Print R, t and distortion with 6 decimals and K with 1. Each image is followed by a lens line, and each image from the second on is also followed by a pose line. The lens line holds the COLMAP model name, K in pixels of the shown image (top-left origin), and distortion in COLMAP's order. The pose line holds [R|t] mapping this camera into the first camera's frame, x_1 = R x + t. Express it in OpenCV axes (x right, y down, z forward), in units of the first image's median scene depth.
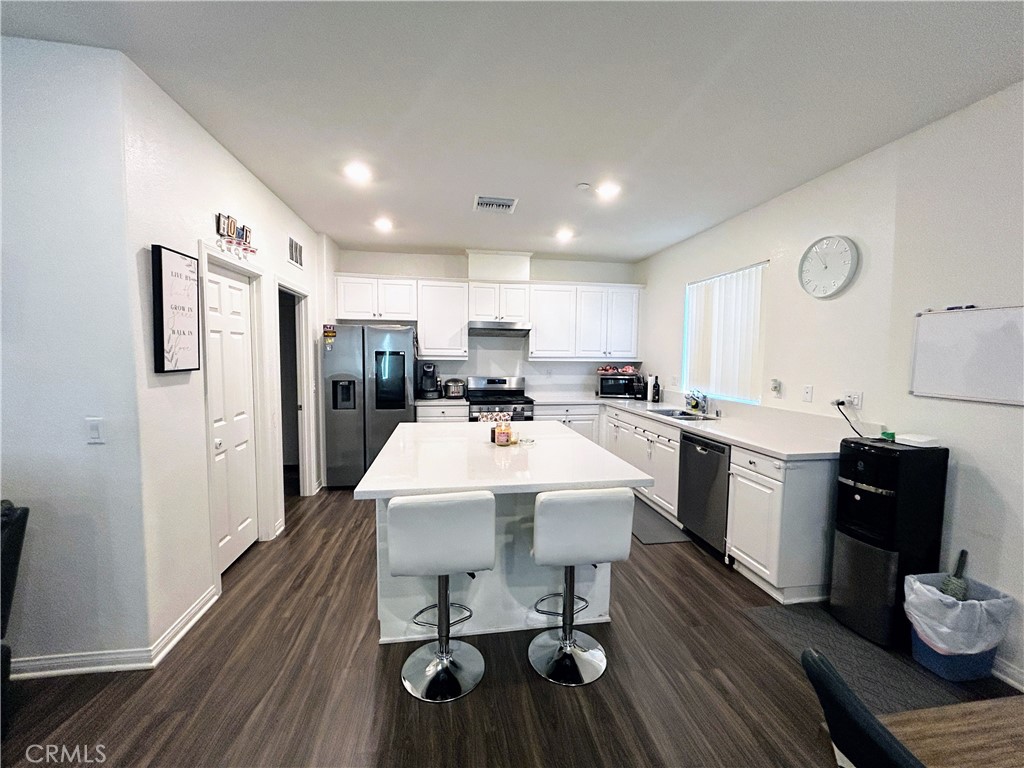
lens RADIAL K [[413.9, 0, 514.2], [0, 413.9, 384.7], [0, 0, 1]] dist [-0.002158, 0.000073]
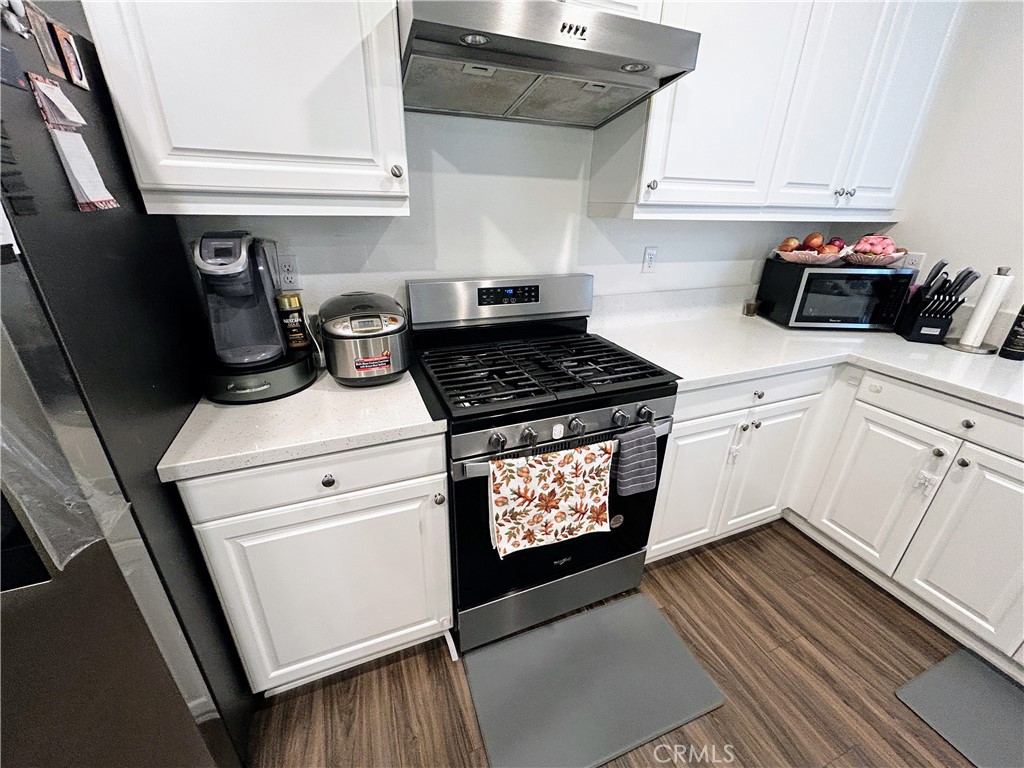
lens RADIAL K [[413.9, 0, 507.4], [0, 413.9, 385.7], [0, 0, 1]] dist [-0.002158, 0.000073]
pose [[0.976687, -0.079721, 0.199318, -0.110585], [0.007957, 0.941294, 0.337495, -0.047700], [-0.214522, -0.328040, 0.919984, 0.737355]]
